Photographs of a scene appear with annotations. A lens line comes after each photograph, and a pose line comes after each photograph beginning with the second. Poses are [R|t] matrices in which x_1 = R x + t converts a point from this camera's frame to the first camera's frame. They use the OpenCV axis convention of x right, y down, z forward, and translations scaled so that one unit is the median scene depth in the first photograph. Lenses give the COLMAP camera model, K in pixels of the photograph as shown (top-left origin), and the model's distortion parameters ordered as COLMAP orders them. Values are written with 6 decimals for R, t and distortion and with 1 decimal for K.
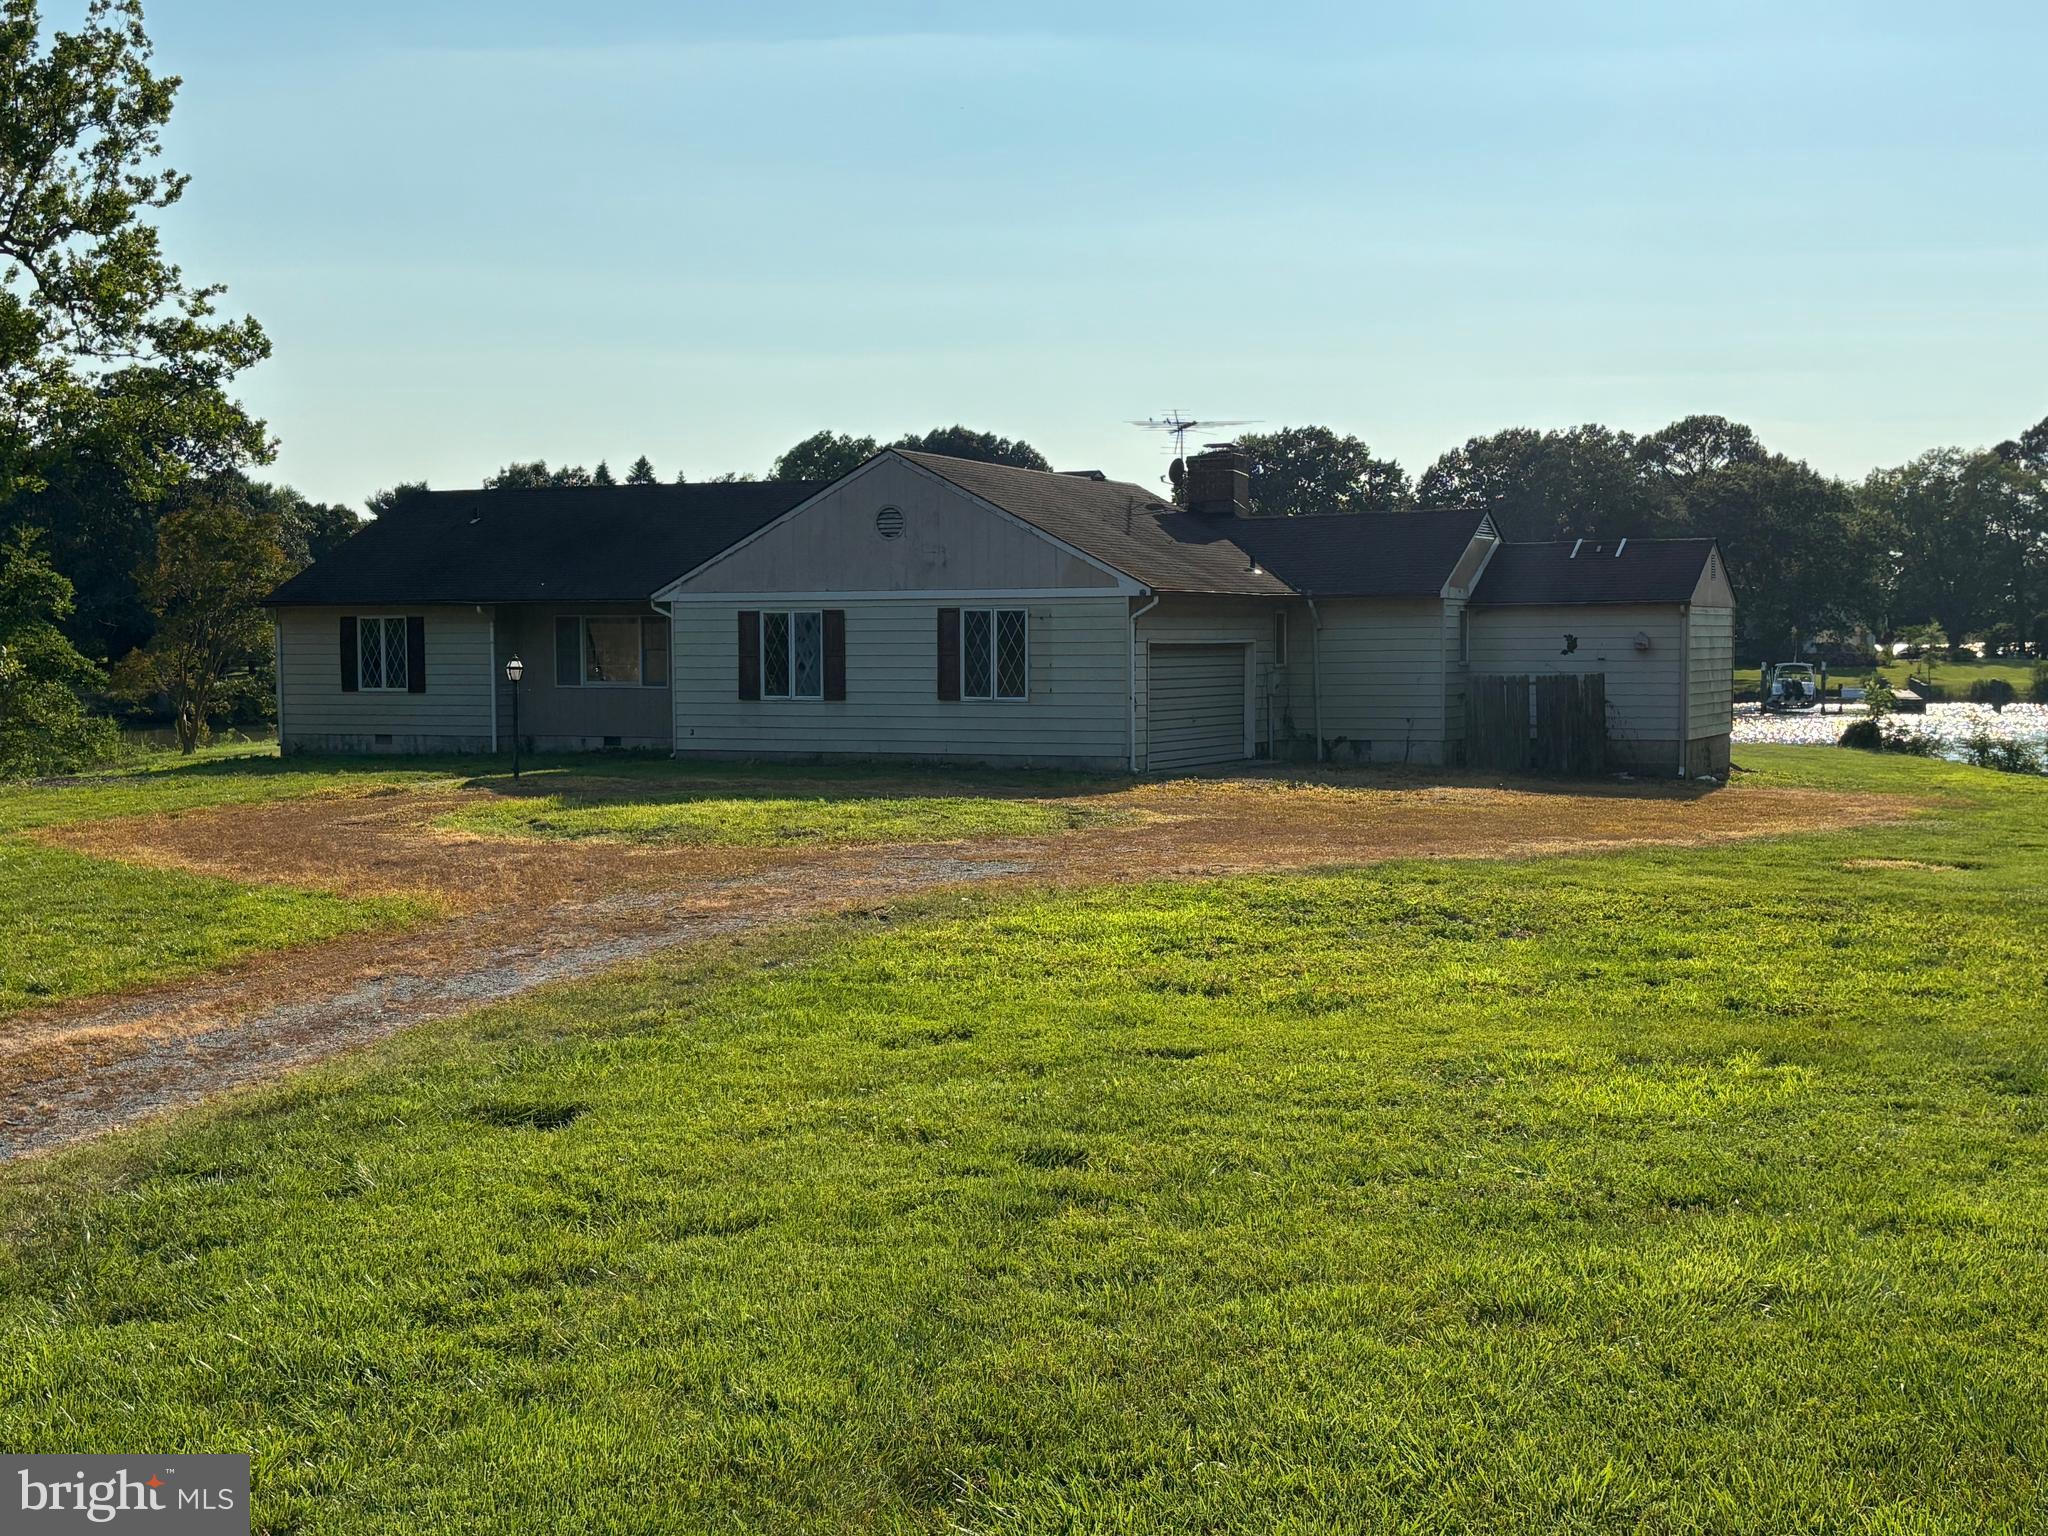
lens RADIAL K [[2550.6, 0, 1023.5], [0, 2550.6, 770.1], [0, 0, 1]] dist [0.164261, 0.000000]
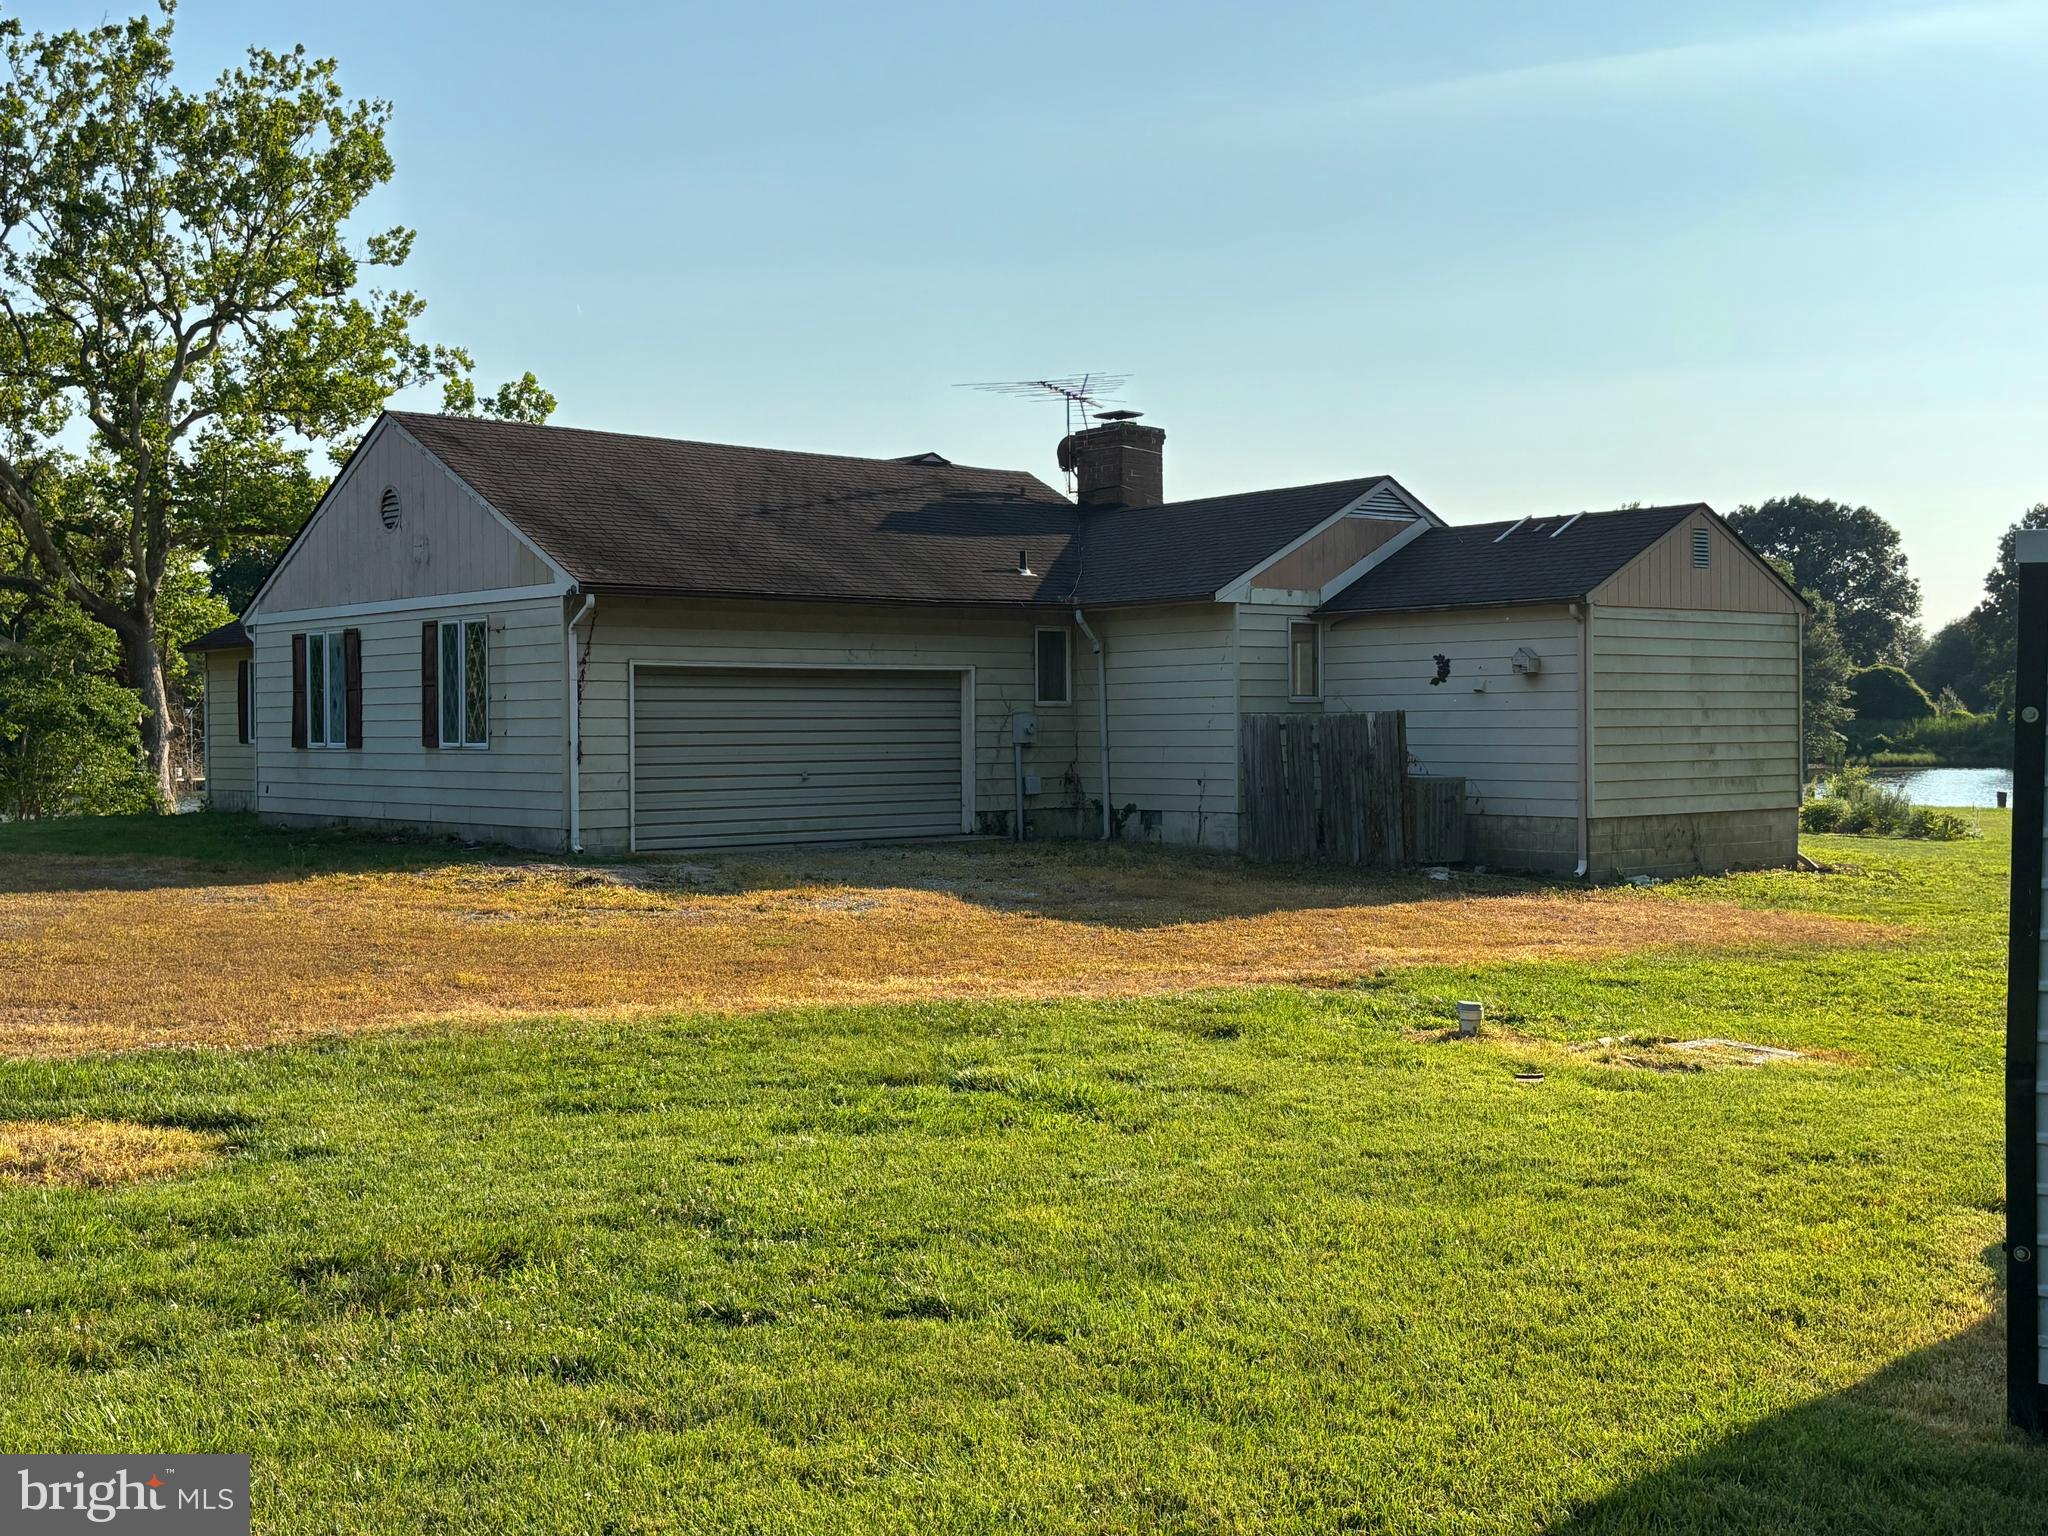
lens RADIAL K [[2265.6, 0, 1024.1], [0, 2265.6, 765.3], [0, 0, 1]] dist [0.101506, 0.000000]
pose [[0.920375, 0.004806, -0.391006, 0.348457], [-0.016041, 0.999547, -0.025473, -0.007759], [0.390707, 0.029717, 0.920035, 0.427560]]
